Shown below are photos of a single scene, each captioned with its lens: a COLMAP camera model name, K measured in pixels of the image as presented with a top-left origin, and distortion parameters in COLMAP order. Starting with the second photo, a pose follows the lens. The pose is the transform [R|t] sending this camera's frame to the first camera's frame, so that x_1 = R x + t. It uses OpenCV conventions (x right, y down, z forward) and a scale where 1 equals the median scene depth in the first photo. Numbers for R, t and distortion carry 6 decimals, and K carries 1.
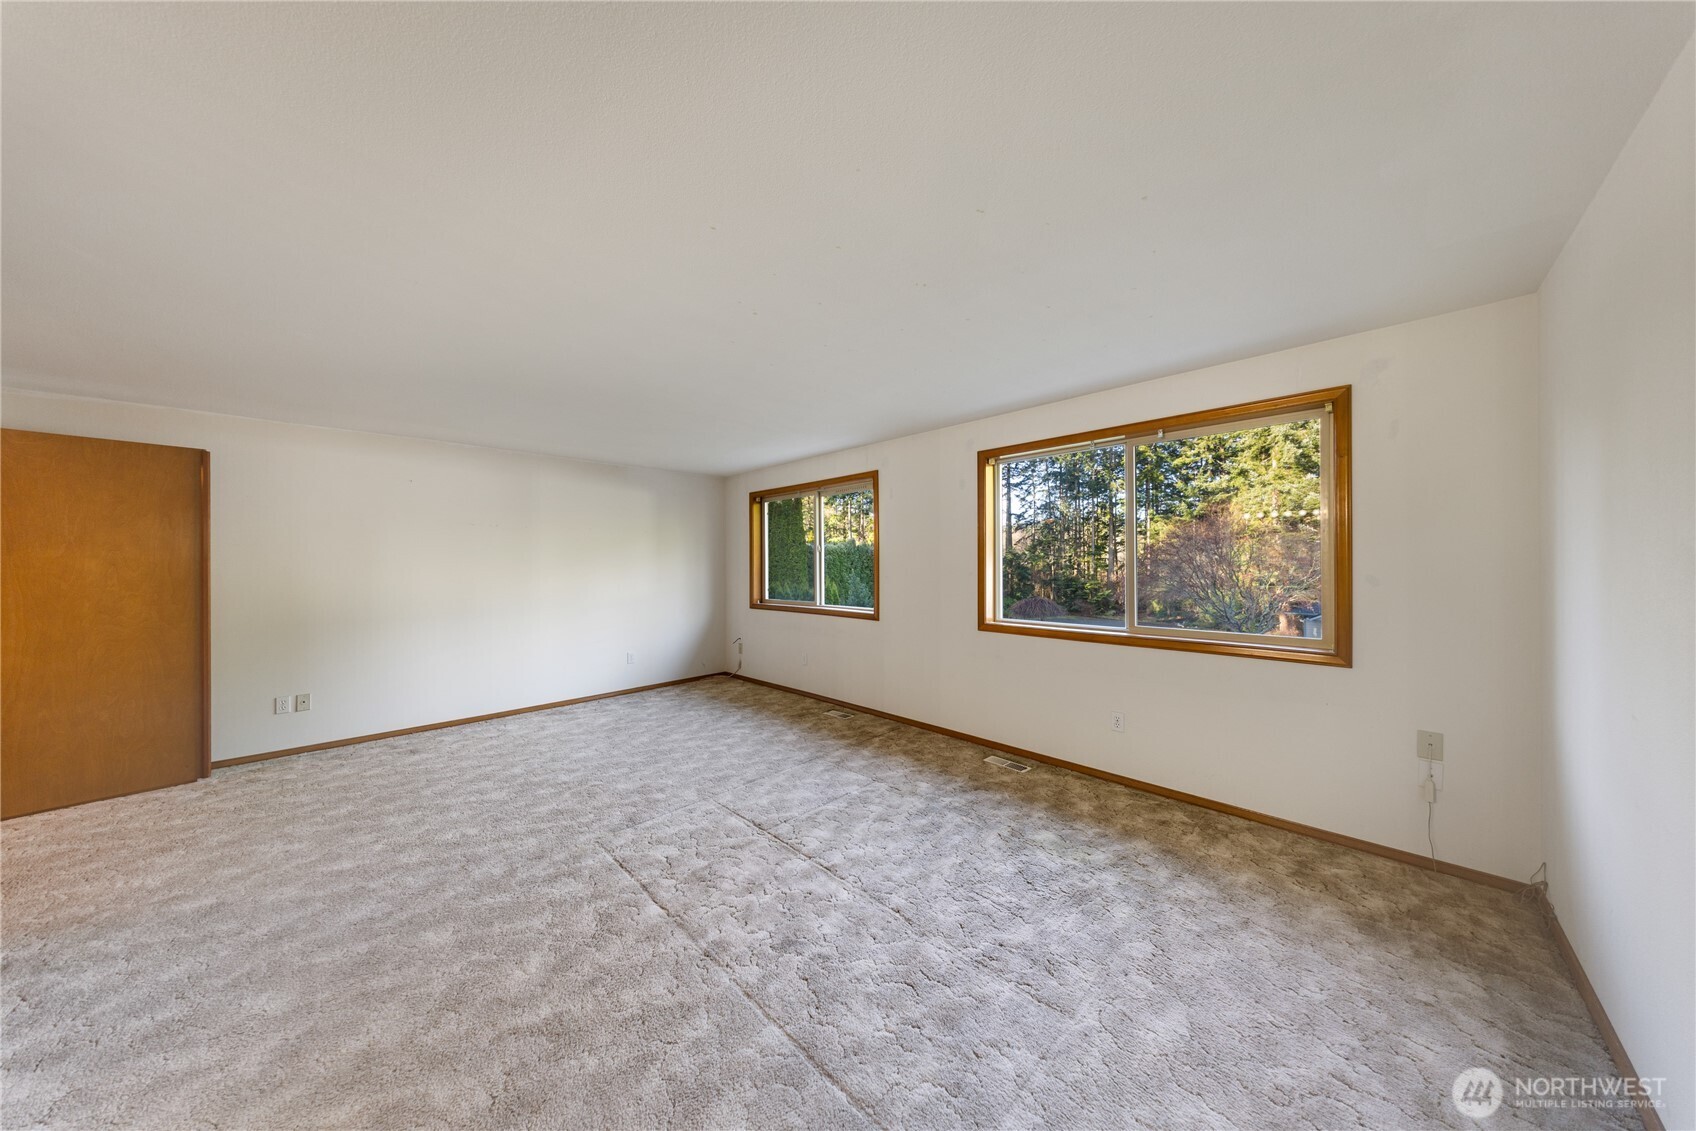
lens RADIAL K [[527.7, 0, 849.6], [0, 527.7, 563.2], [0, 0, 1]] dist [-0.000319, -0.000010]
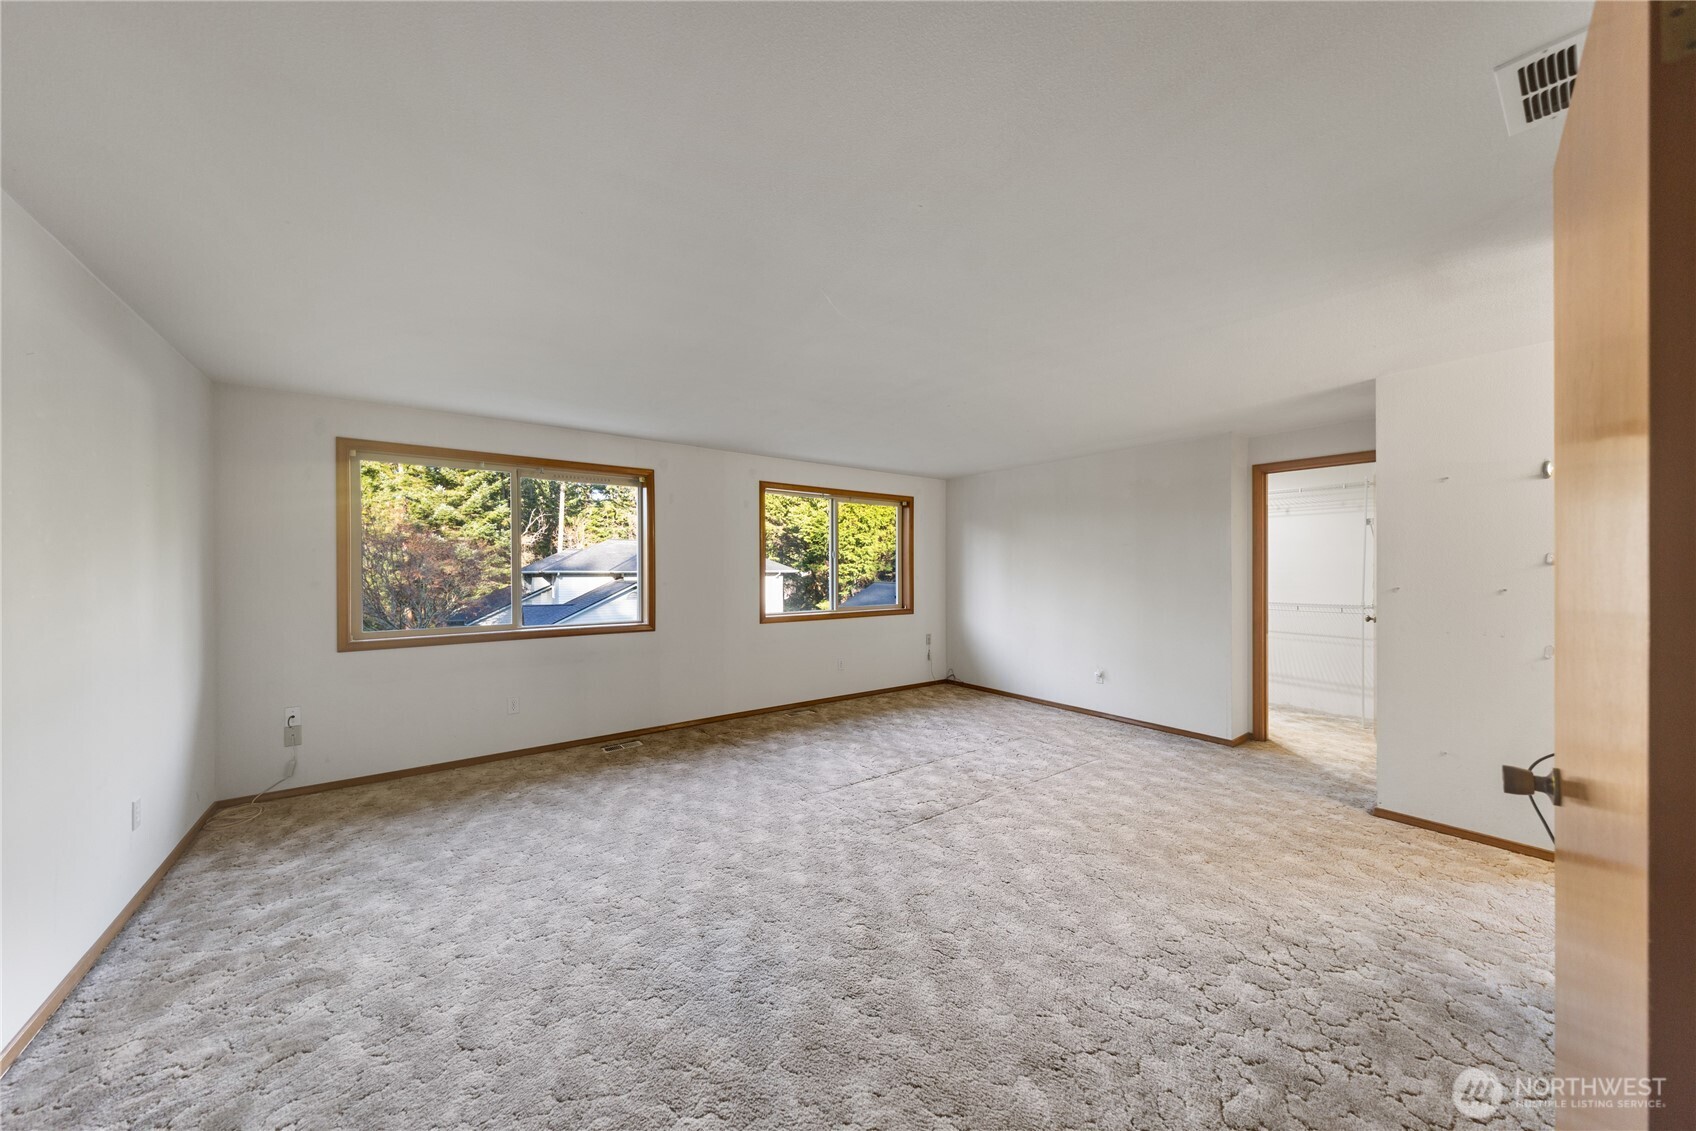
lens RADIAL K [[569.7, 0, 844.2], [0, 569.7, 566.7], [0, 0, 1]] dist [-0.001816, -0.000350]
pose [[0.139803, 0.007760, 0.990149, -0.692016], [0.002910, 0.999962, -0.008248, 0.002145], [-0.990175, 0.004034, 0.139775, 0.396577]]
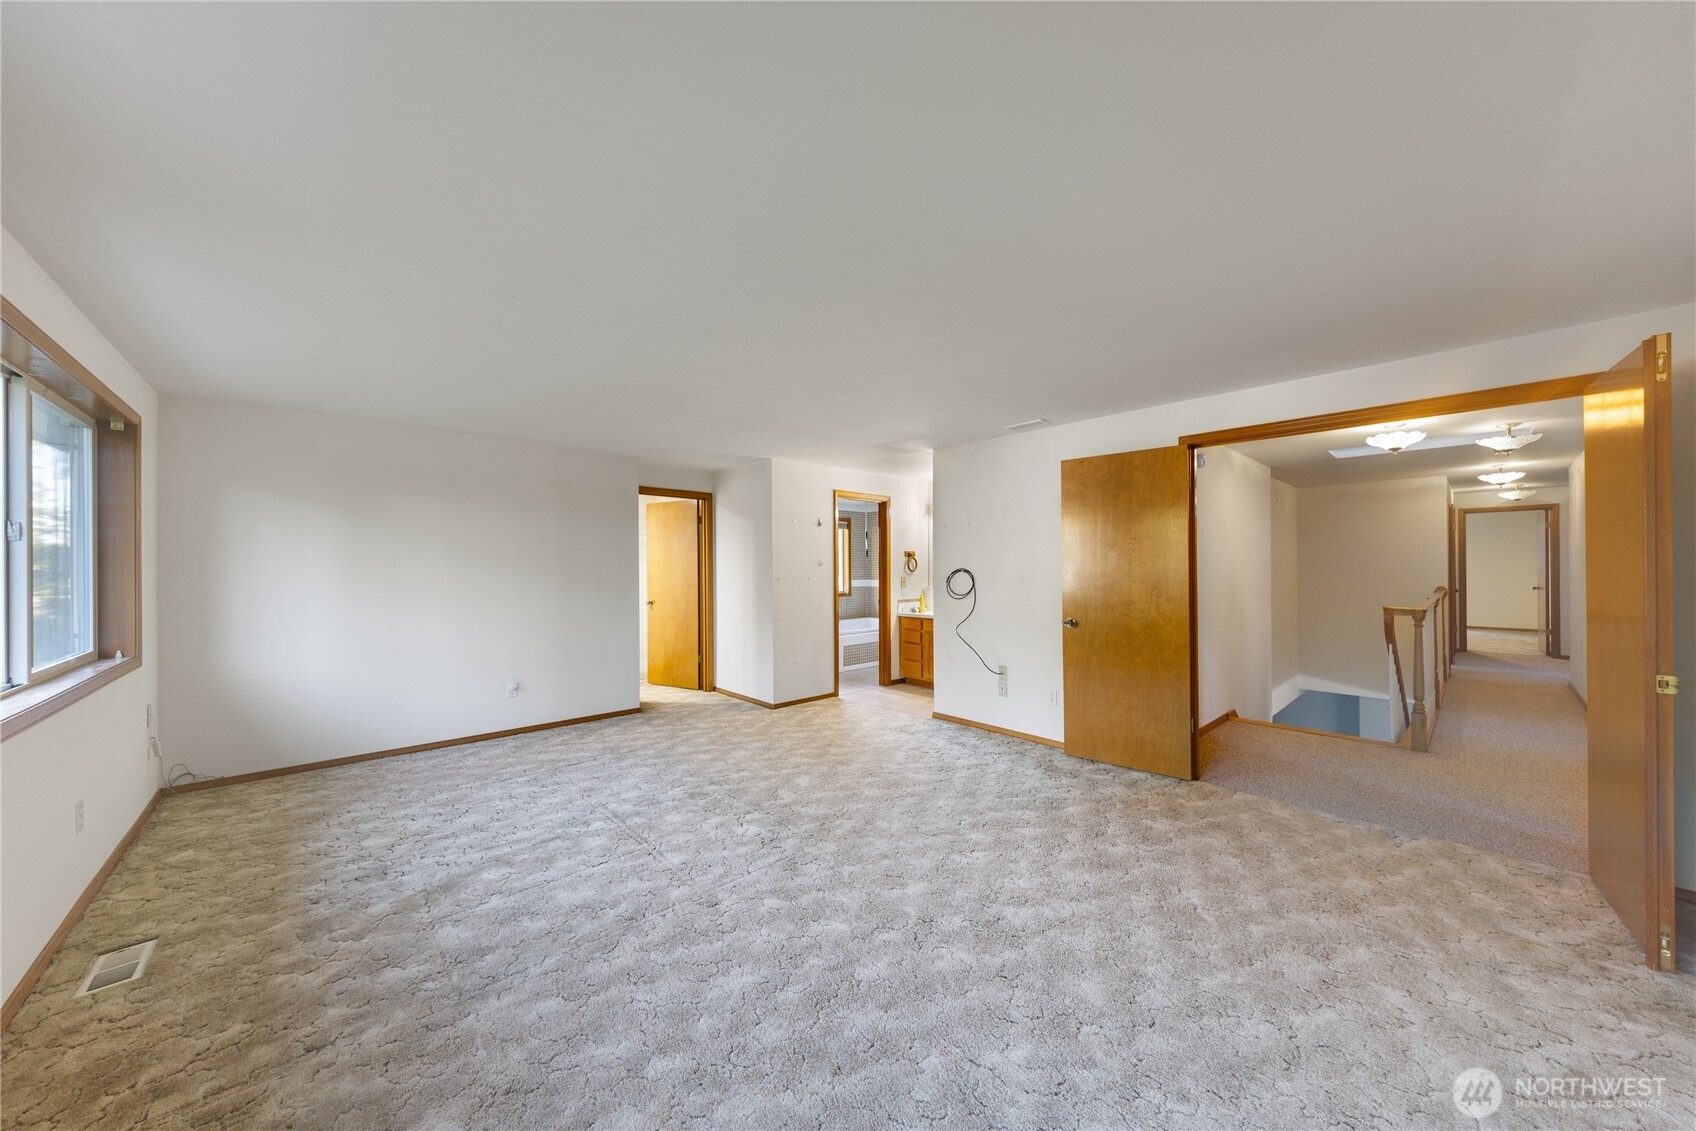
lens RADIAL K [[569.7, 0, 845.1], [0, 569.7, 560.6], [0, 0, 1]] dist [-0.001816, -0.000350]
pose [[-0.997917, 0.016543, 0.062355, -0.262718], [0.016771, 0.999854, 0.003142, -0.004876], [-0.062294, 0.004181, -0.998049, 0.885947]]
